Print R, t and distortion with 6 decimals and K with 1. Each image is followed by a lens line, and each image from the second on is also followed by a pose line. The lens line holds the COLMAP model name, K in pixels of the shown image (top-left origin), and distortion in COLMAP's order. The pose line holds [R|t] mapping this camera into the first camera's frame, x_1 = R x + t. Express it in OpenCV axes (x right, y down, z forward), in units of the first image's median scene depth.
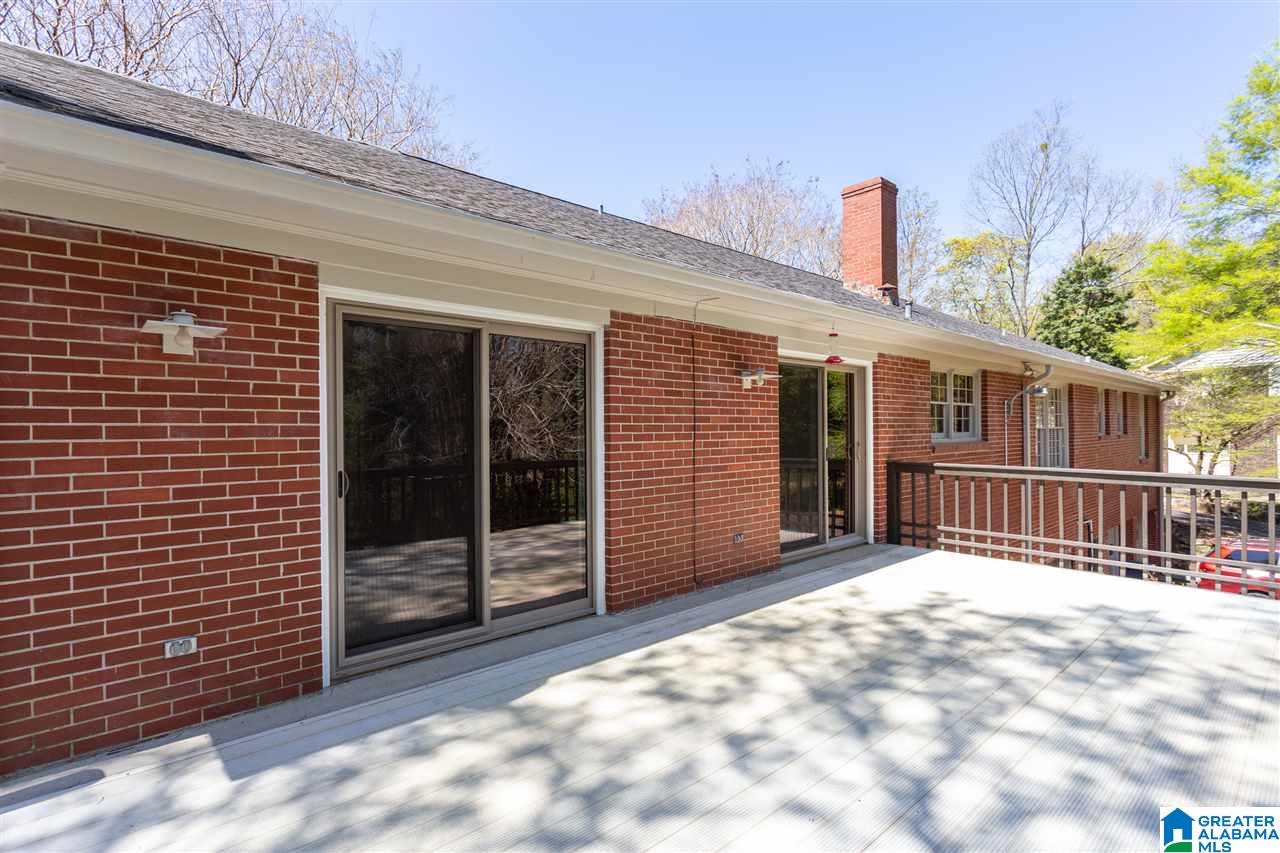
lens RADIAL K [[608.0, 0, 627.2], [0, 608.0, 423.7], [0, 0, 1]] dist [0.011077, -0.000369]
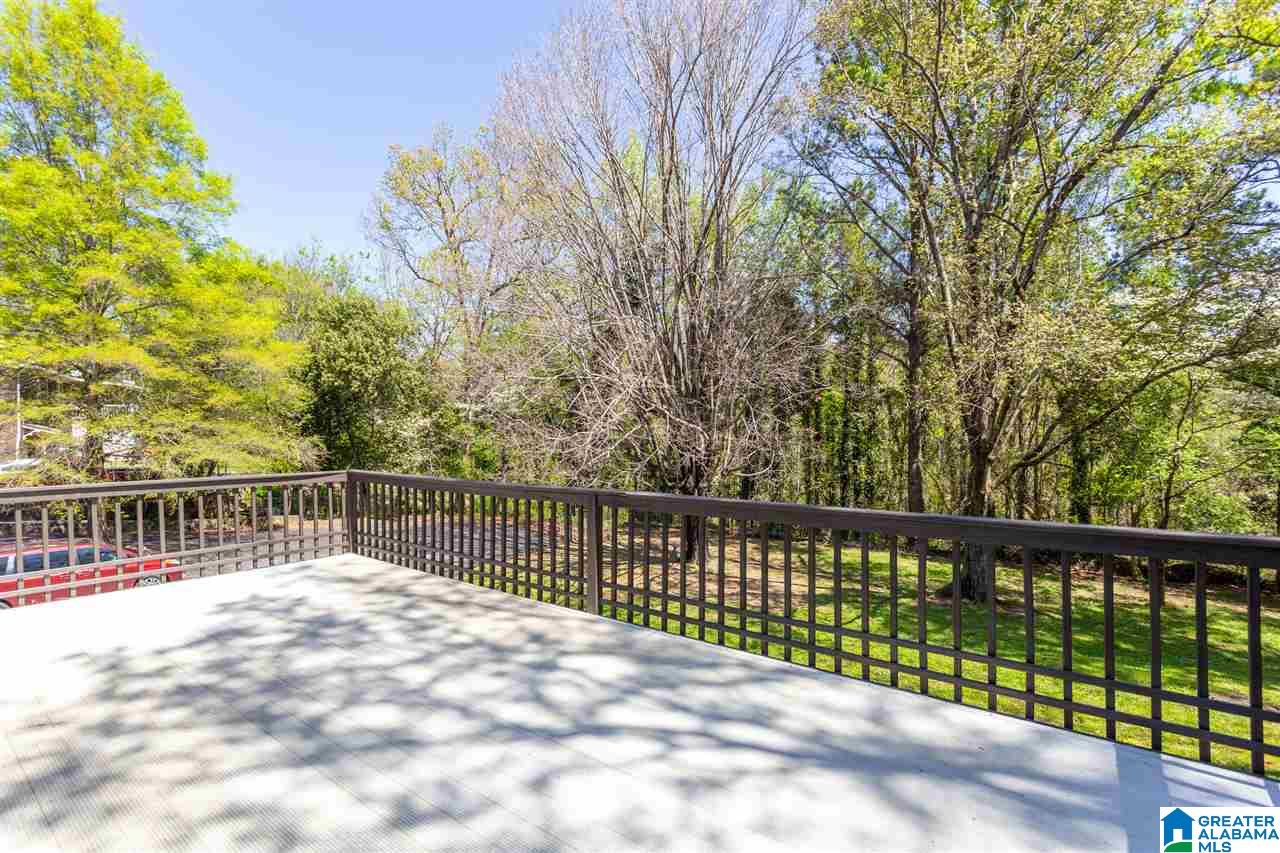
lens RADIAL K [[608.0, 0, 628.2], [0, 608.0, 427.5], [0, 0, 1]] dist [0.011077, -0.000369]
pose [[-0.155896, 0.004535, 0.987763, -0.543126], [0.002036, 0.999989, -0.004270, -0.007310], [-0.987771, 0.001345, -0.155904, 0.652975]]
